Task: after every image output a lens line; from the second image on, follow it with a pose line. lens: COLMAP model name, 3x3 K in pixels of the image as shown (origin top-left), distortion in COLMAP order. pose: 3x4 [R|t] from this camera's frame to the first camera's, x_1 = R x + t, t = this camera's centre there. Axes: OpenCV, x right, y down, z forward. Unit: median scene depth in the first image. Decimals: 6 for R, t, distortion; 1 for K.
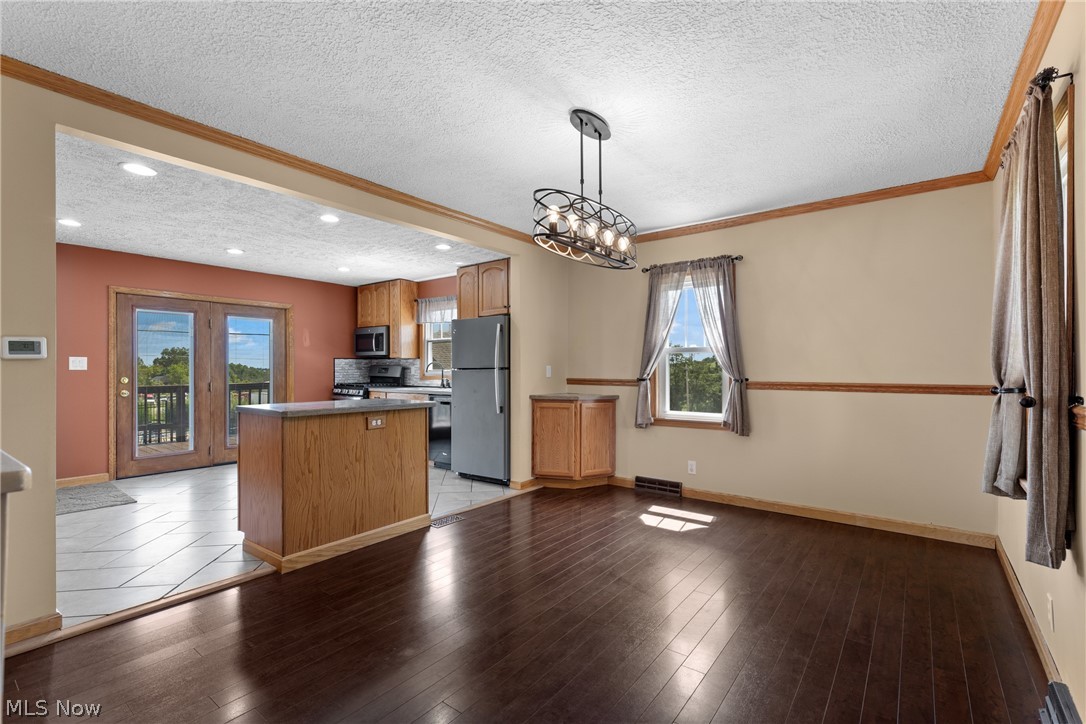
lens RADIAL K [[487.5, 0, 542.4], [0, 487.5, 367.7], [0, 0, 1]] dist [0.003802, 0.000559]
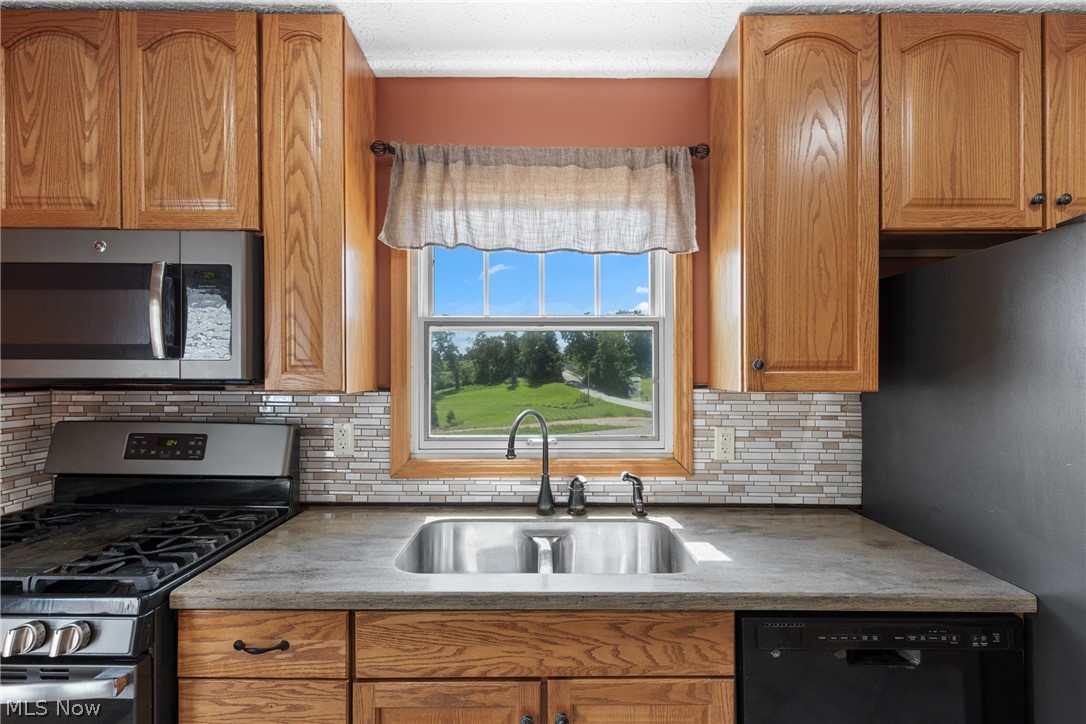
lens RADIAL K [[489.6, 0, 542.3], [0, 489.6, 369.6], [0, 0, 1]] dist [0.004164, 0.000227]
pose [[0.790300, -0.000430, 0.612719, -0.392694], [-0.003531, 0.999980, 0.005256, -0.035771], [-0.612709, -0.006317, 0.790283, 0.871399]]
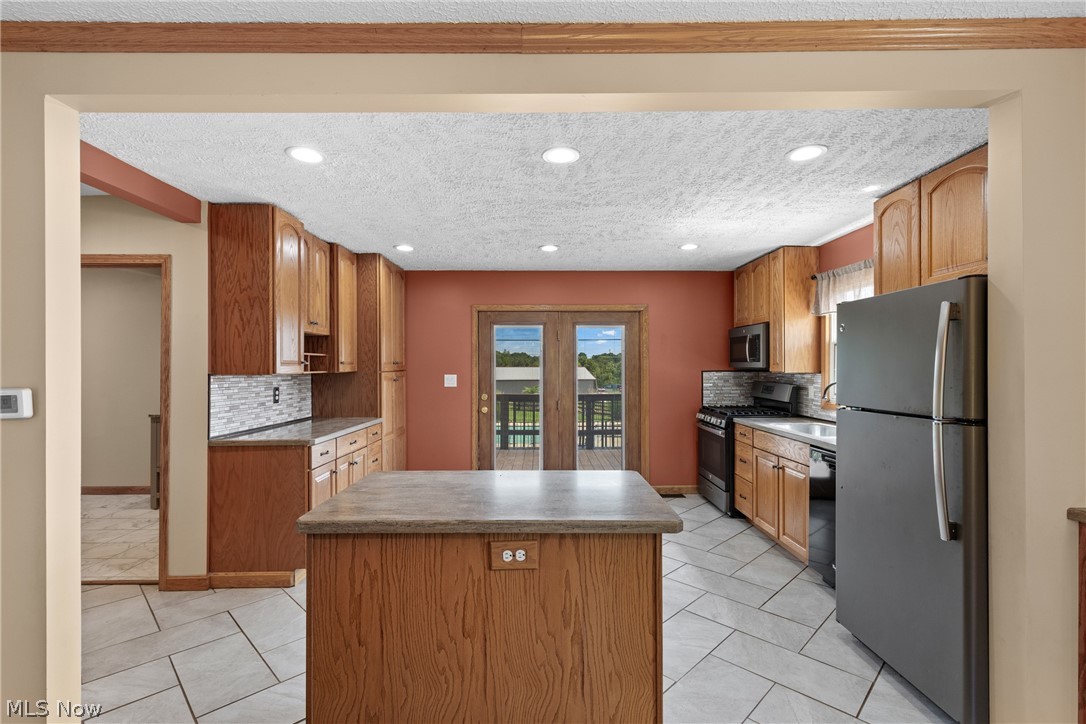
lens RADIAL K [[487.5, 0, 542.4], [0, 487.5, 367.7], [0, 0, 1]] dist [0.003802, 0.000559]
pose [[0.613441, 0.000868, -0.789740, 0.014216], [0.003257, 0.999988, 0.003628, -0.033321], [0.789734, -0.004798, 0.613431, 0.414309]]
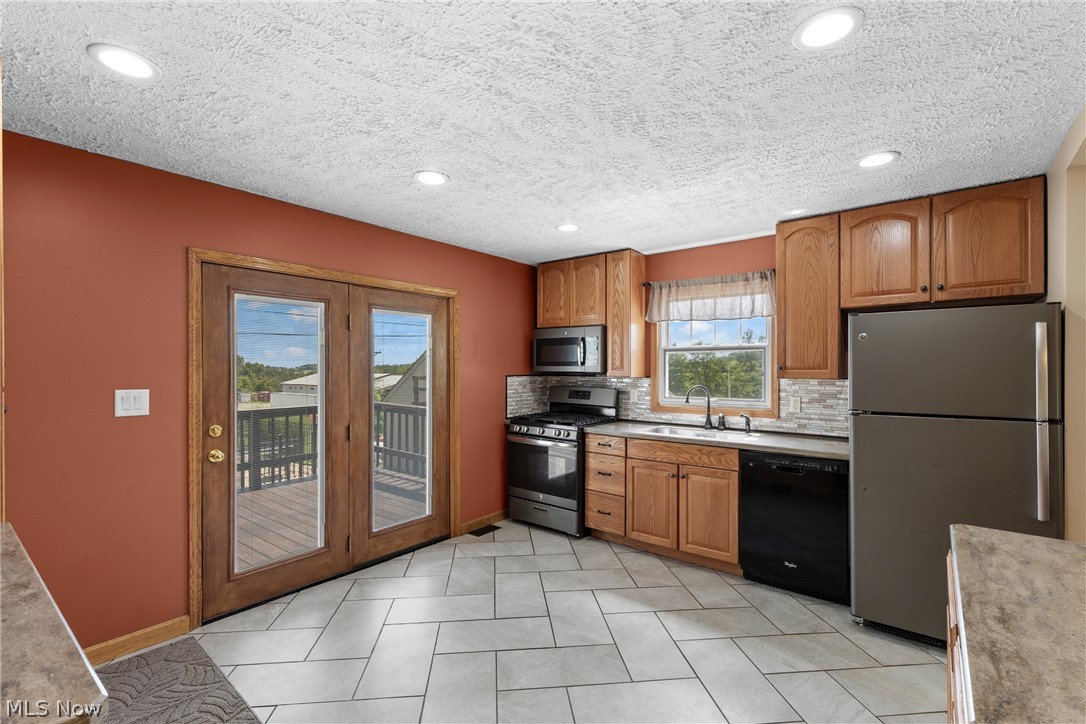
lens RADIAL K [[489.6, 0, 542.3], [0, 489.6, 369.6], [0, 0, 1]] dist [0.004164, 0.000227]
pose [[0.999730, 0.002079, -0.023162, -0.431458], [-0.001930, 0.999977, 0.006455, -0.037842], [0.023175, -0.006409, 0.999711, 0.423811]]
